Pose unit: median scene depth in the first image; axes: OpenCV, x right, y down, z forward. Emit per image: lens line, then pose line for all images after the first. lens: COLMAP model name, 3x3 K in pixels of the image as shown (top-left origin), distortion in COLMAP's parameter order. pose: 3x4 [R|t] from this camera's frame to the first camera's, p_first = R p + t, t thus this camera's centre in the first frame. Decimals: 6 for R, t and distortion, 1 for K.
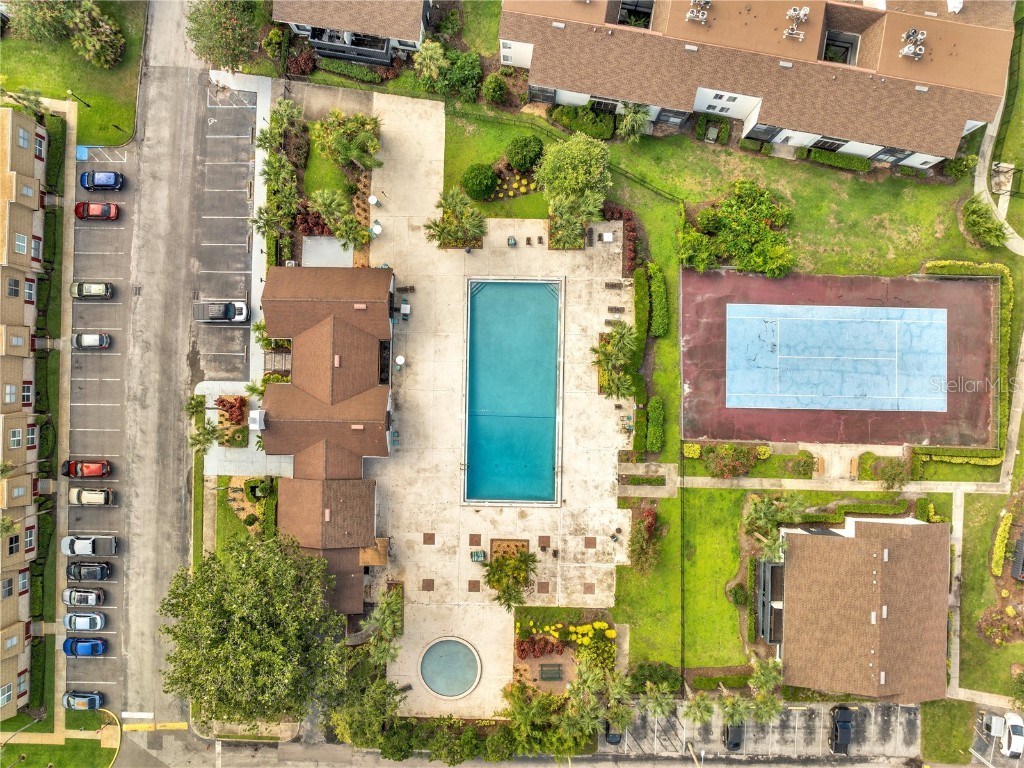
lens RADIAL K [[723.9, 0, 514.3], [0, 723.9, 382.9], [0, 0, 1]] dist [-0.047563, 0.026441]
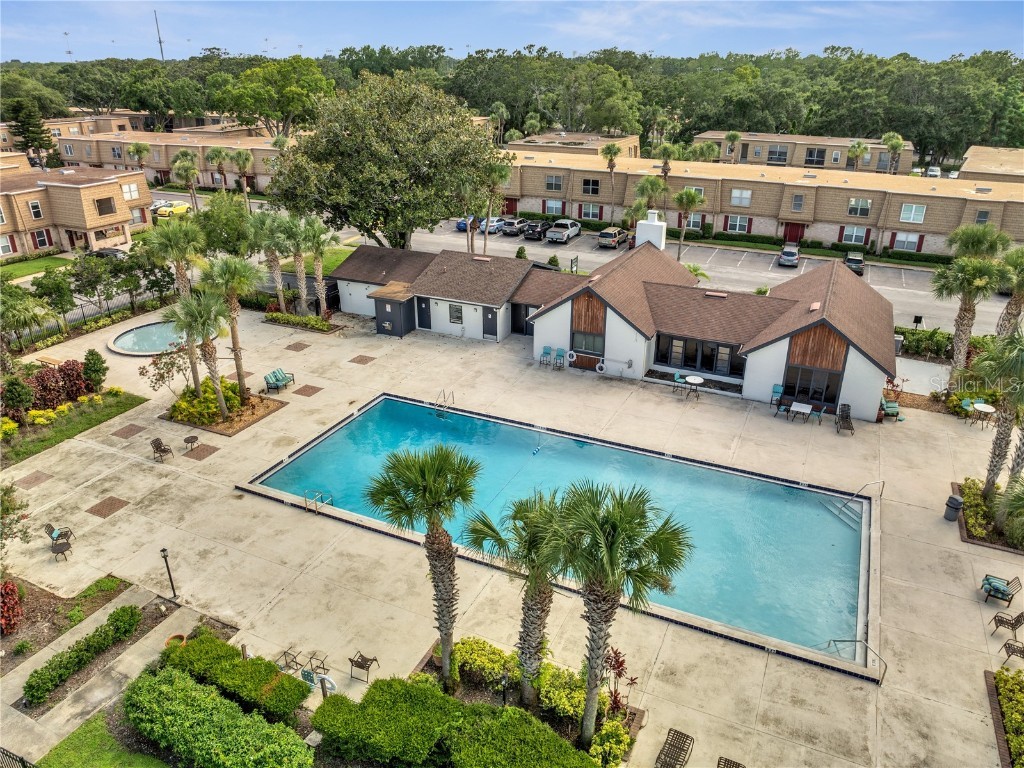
lens RADIAL K [[723.9, 0, 514.3], [0, 723.9, 382.9], [0, 0, 1]] dist [-0.047563, 0.026441]
pose [[-0.407226, 0.376223, -0.832240, 0.306606], [-0.913284, -0.158903, 0.375048, -0.104571], [0.008856, 0.912801, 0.408308, 0.789460]]
